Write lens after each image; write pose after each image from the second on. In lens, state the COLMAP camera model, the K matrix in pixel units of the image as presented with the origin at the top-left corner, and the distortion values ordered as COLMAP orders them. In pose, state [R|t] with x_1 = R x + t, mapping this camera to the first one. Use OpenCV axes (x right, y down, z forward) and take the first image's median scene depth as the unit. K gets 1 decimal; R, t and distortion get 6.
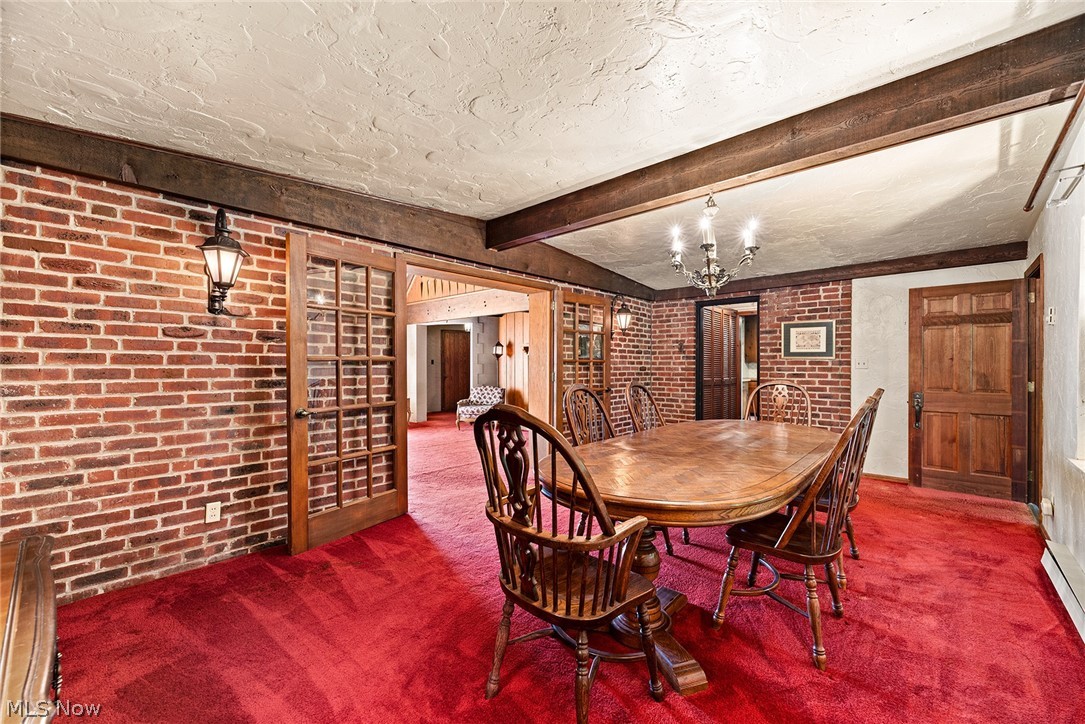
lens RADIAL K [[439.0, 0, 542.9], [0, 439.0, 365.9], [0, 0, 1]] dist [0.001617, -0.000010]
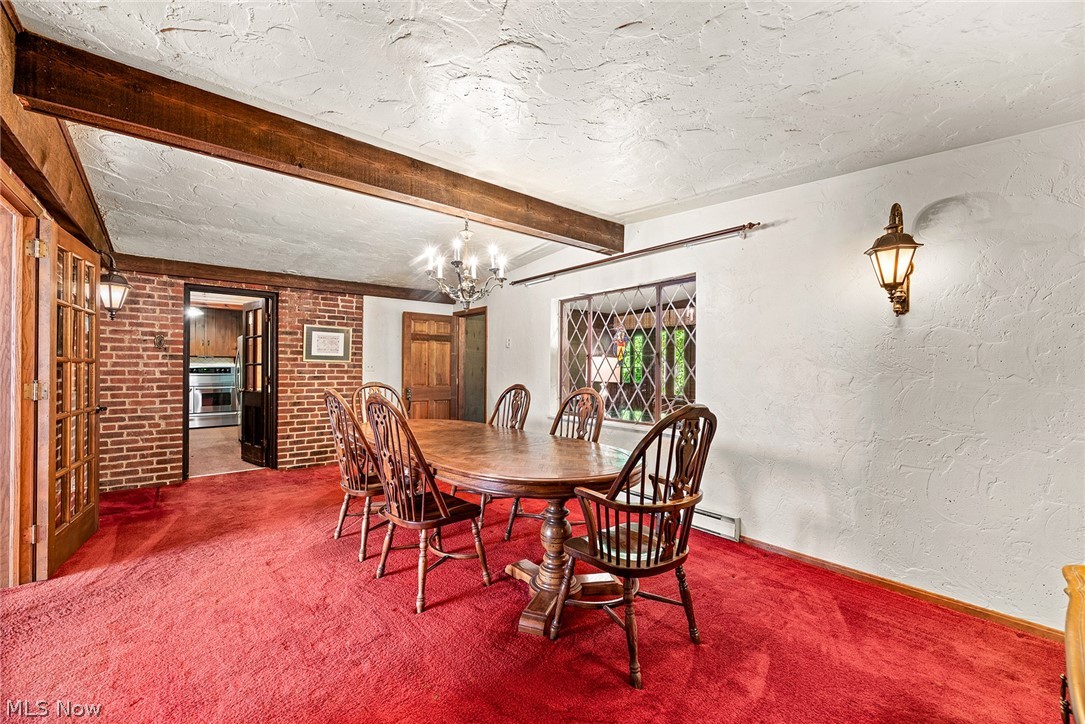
lens RADIAL K [[439.0, 0, 542.9], [0, 439.0, 365.9], [0, 0, 1]] dist [0.001617, -0.000010]
pose [[0.128189, 0.005524, 0.991734, -0.381504], [-0.004290, 0.999978, -0.005016, -0.003561], [-0.991741, -0.003611, 0.128209, 0.350240]]
